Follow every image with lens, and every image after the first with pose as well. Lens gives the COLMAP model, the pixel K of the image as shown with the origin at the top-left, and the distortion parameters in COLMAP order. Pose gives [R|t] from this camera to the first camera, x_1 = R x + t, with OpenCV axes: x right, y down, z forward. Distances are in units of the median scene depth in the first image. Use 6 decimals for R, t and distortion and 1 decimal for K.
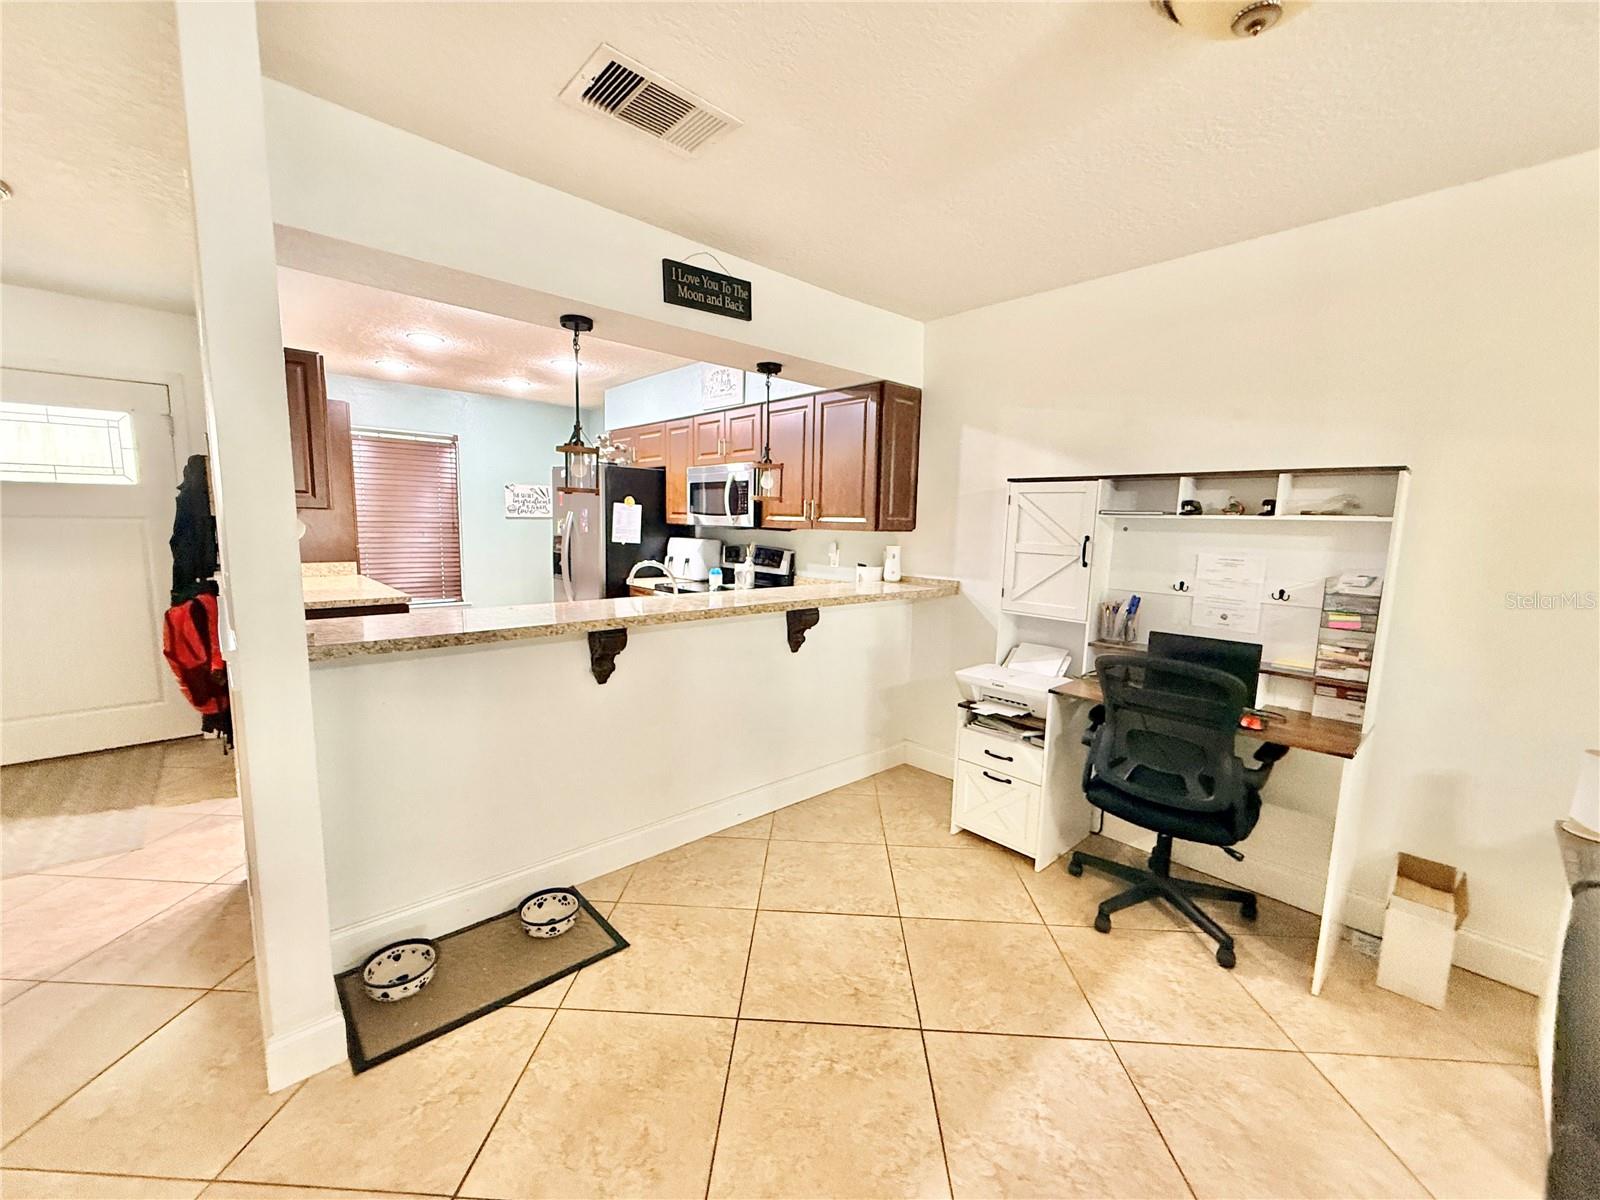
lens RADIAL K [[636.1, 0, 795.3], [0, 636.1, 600.3], [0, 0, 1]] dist [0.000433, -0.000163]
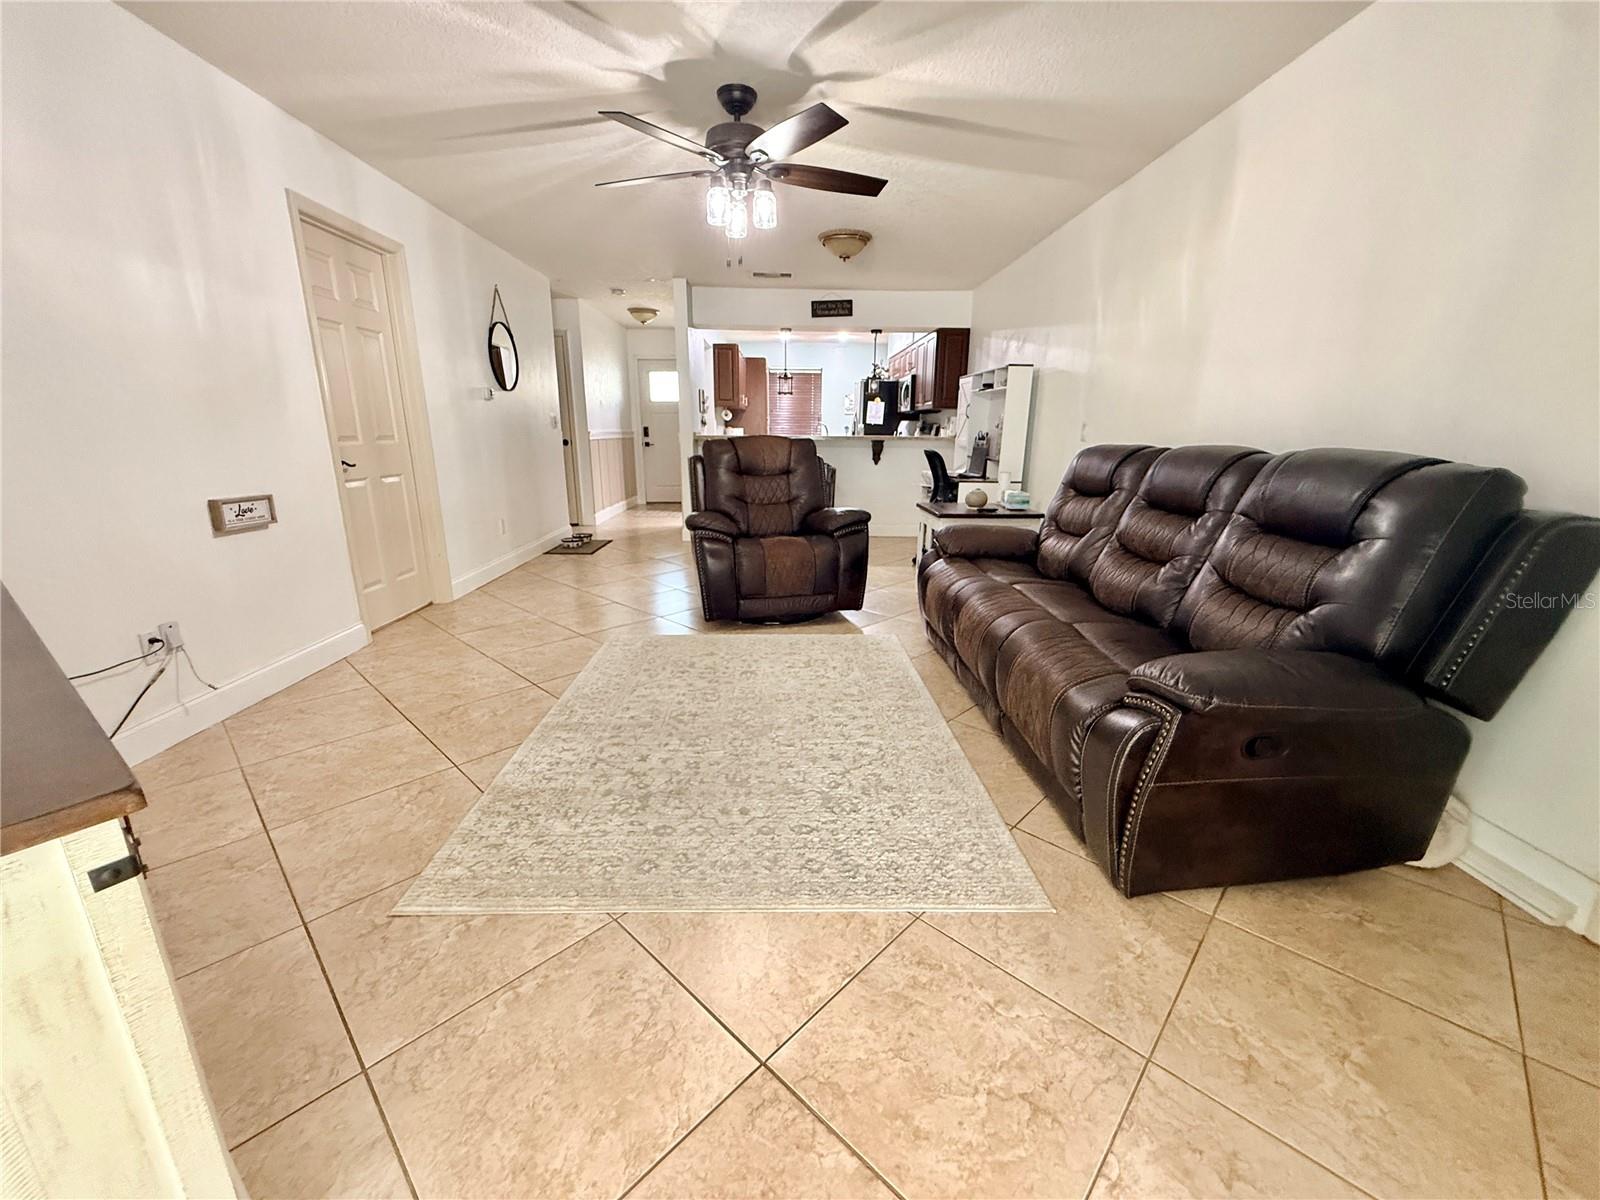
lens RADIAL K [[636.1, 0, 795.3], [0, 636.1, 600.3], [0, 0, 1]] dist [0.000433, -0.000163]
pose [[0.754533, 0.157474, -0.637089, 1.615794], [-0.074215, 0.985031, 0.155582, 0.283874], [0.652053, -0.070111, 0.754925, -1.128488]]
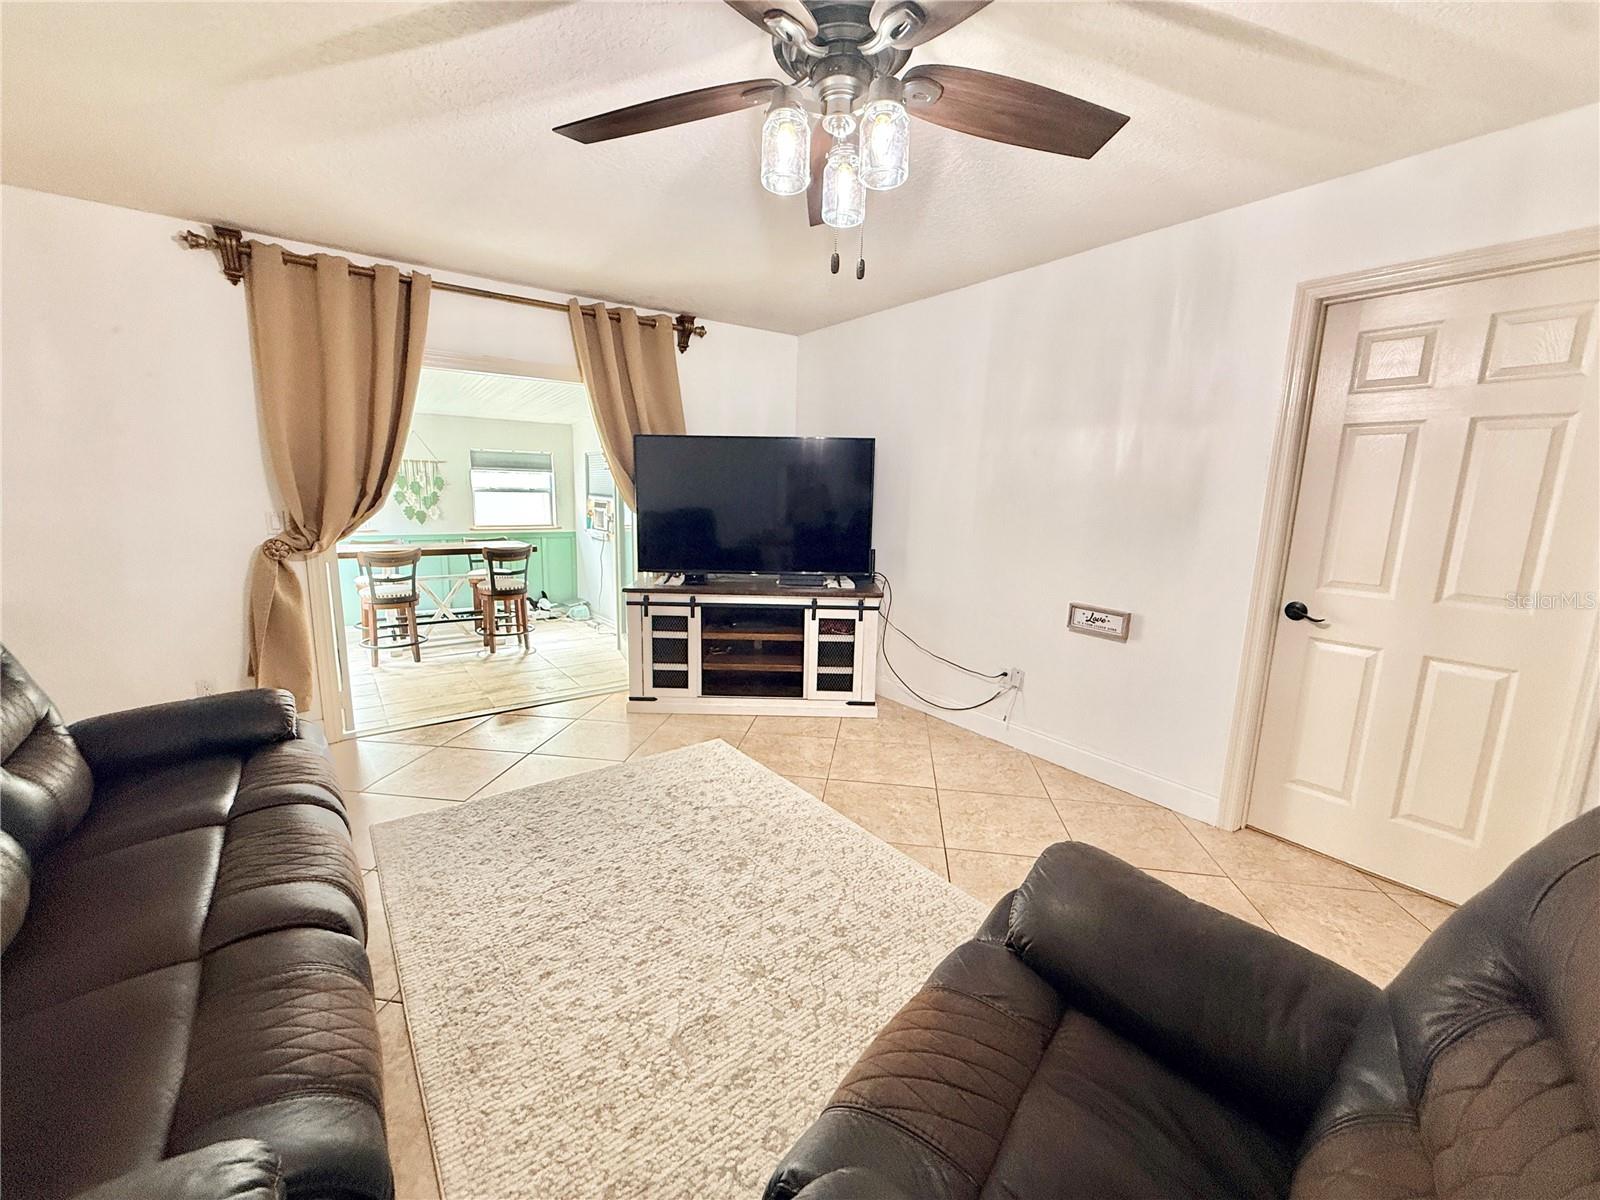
lens RADIAL K [[638.7, 0, 795.5], [0, 638.7, 599.6], [0, 0, 1]] dist [0.002252, 0.000167]
pose [[-0.994058, -0.059419, 0.091200, 0.673233], [-0.030011, 0.954996, 0.295097, -0.021180], [-0.104630, 0.290607, -0.951105, 0.344976]]
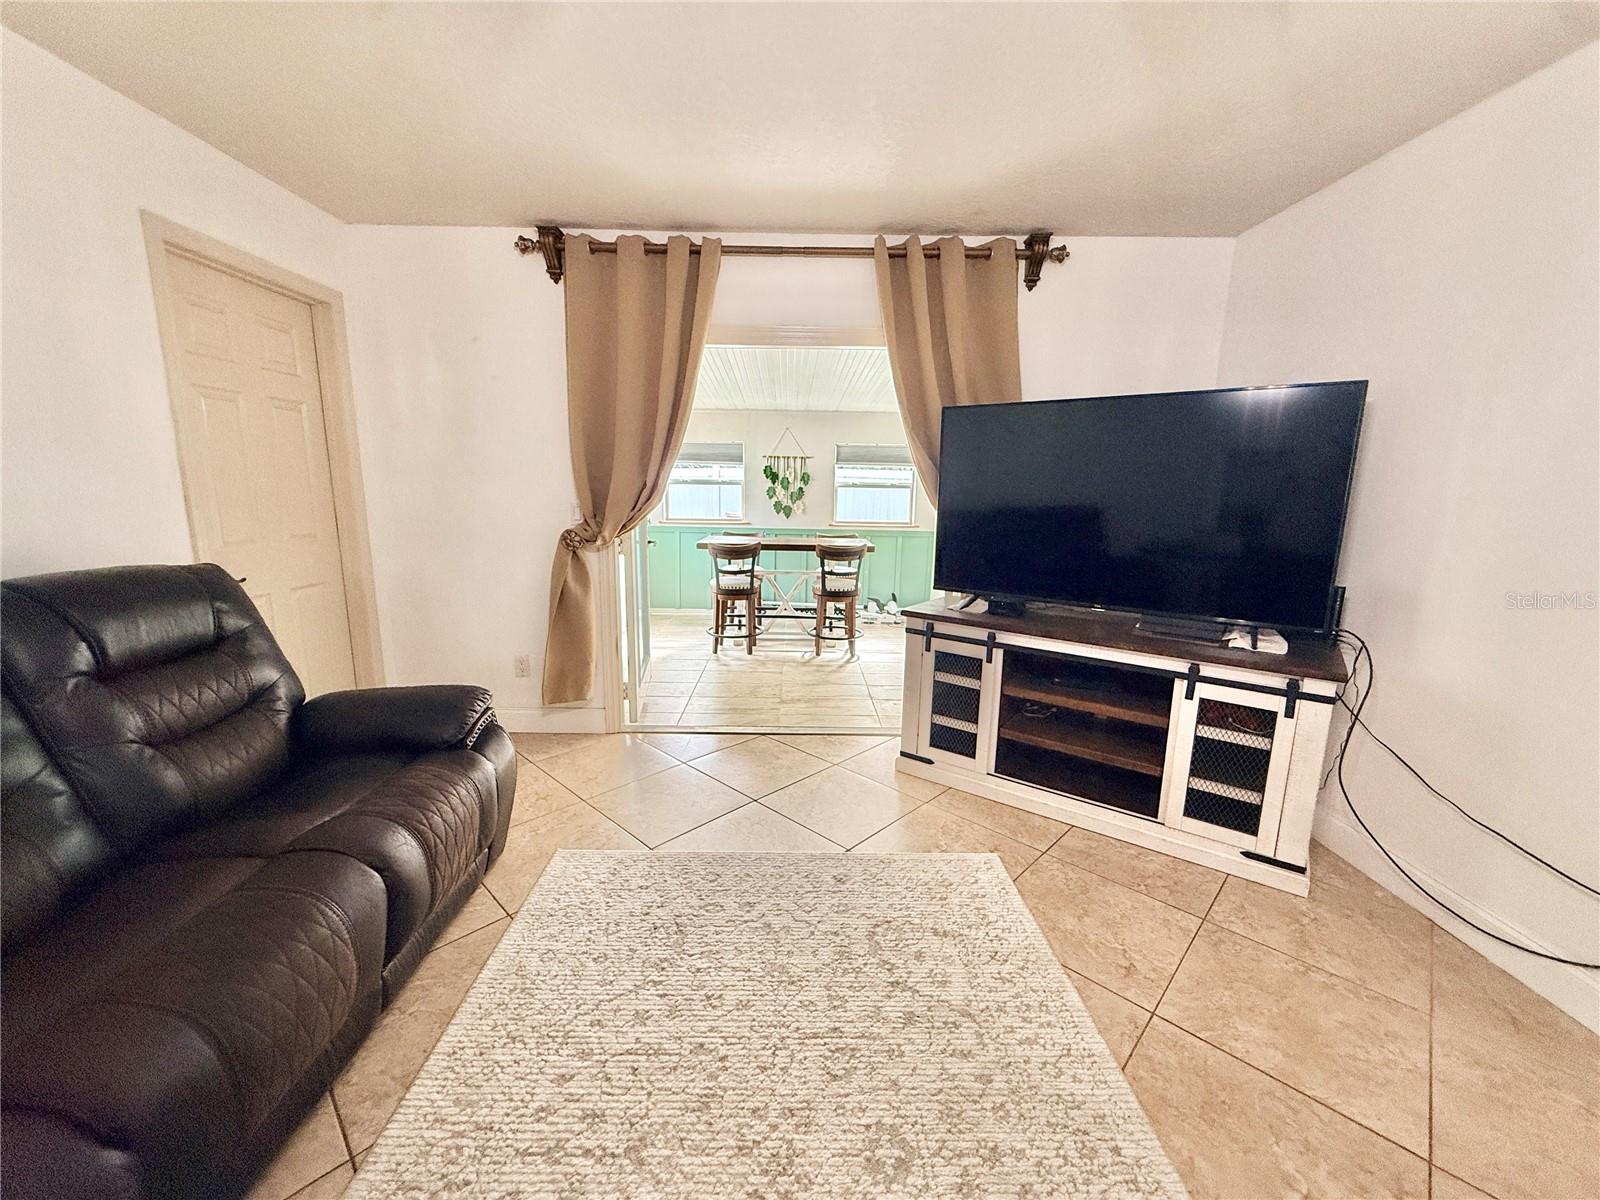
lens RADIAL K [[639.5, 0, 797.5], [0, 639.5, 599.4], [0, 0, 1]] dist [0.001285, 0.000198]
pose [[-0.746371, -0.156238, 0.646931, 0.615081], [0.051772, 0.955478, 0.290483, 0.051044], [-0.663514, 0.250301, -0.705053, -0.142899]]
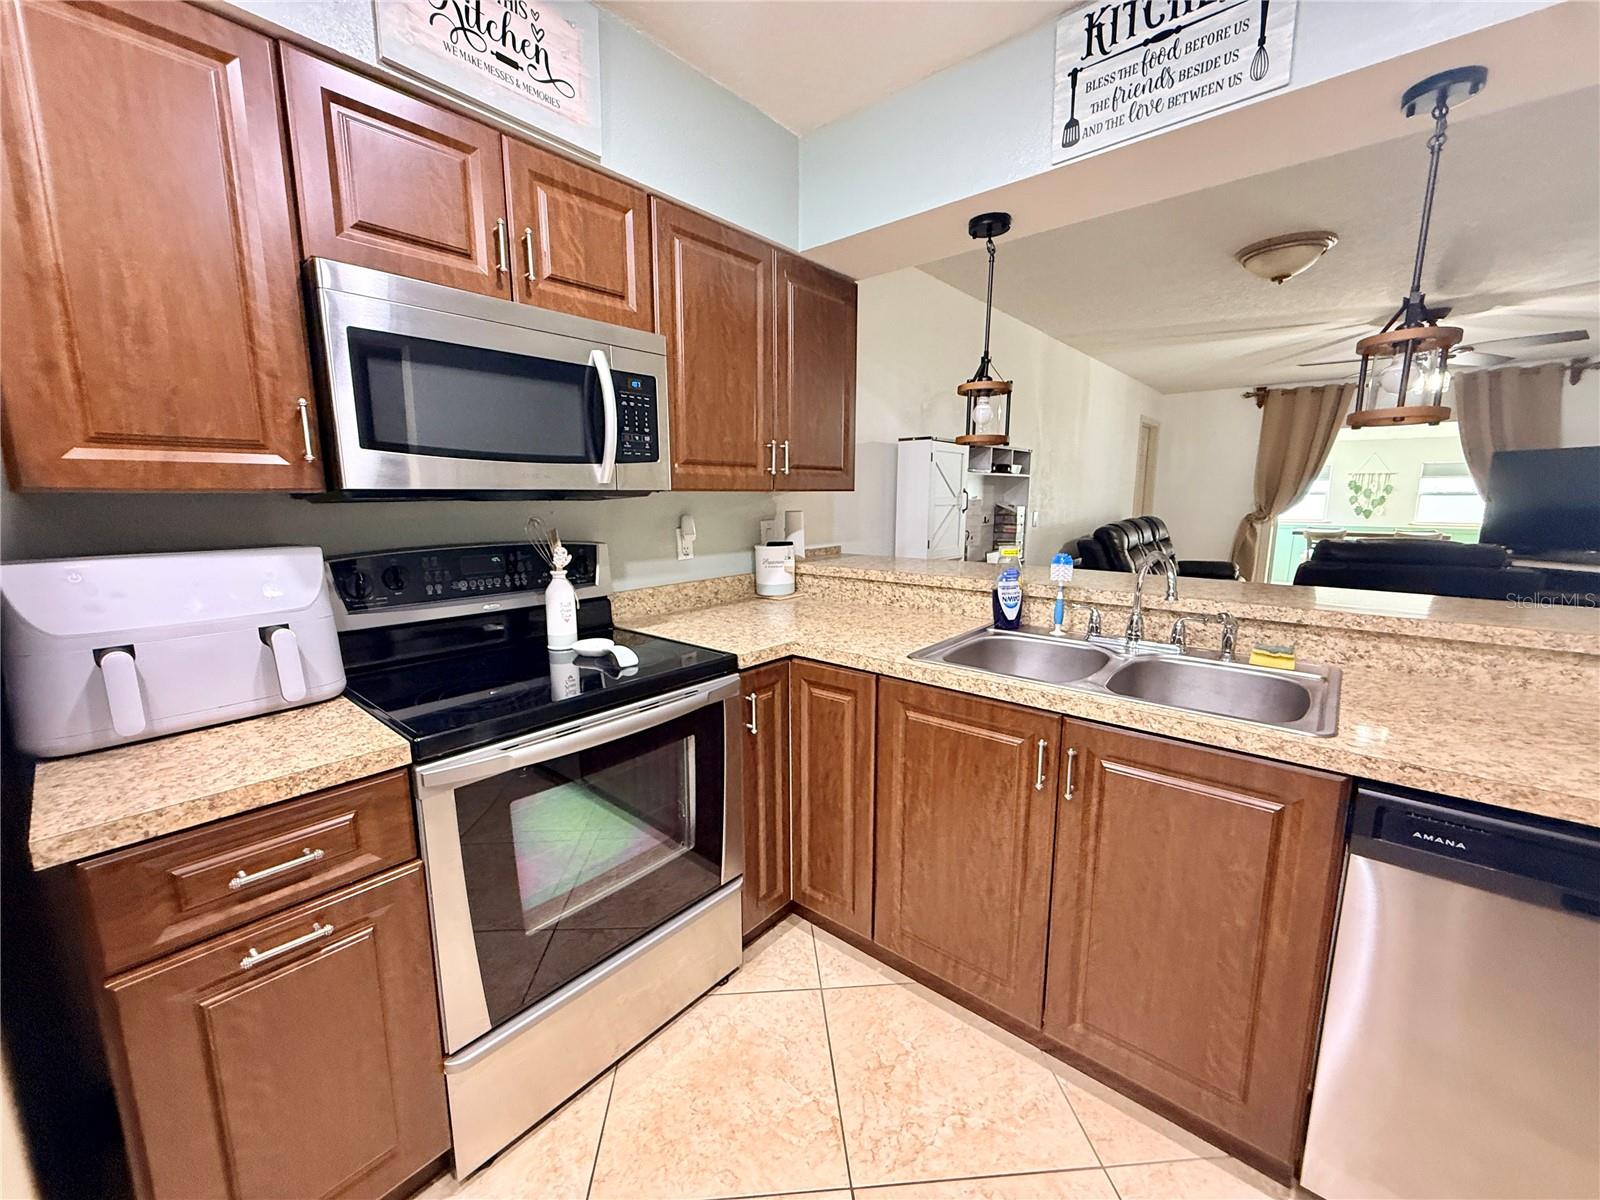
lens RADIAL K [[636.1, 0, 795.3], [0, 636.1, 600.3], [0, 0, 1]] dist [0.000433, -0.000163]
pose [[-0.123589, -0.187180, 0.974520, -0.867484], [0.125477, 0.971219, 0.202459, -0.202273], [-0.984368, 0.147302, -0.096545, 1.634317]]
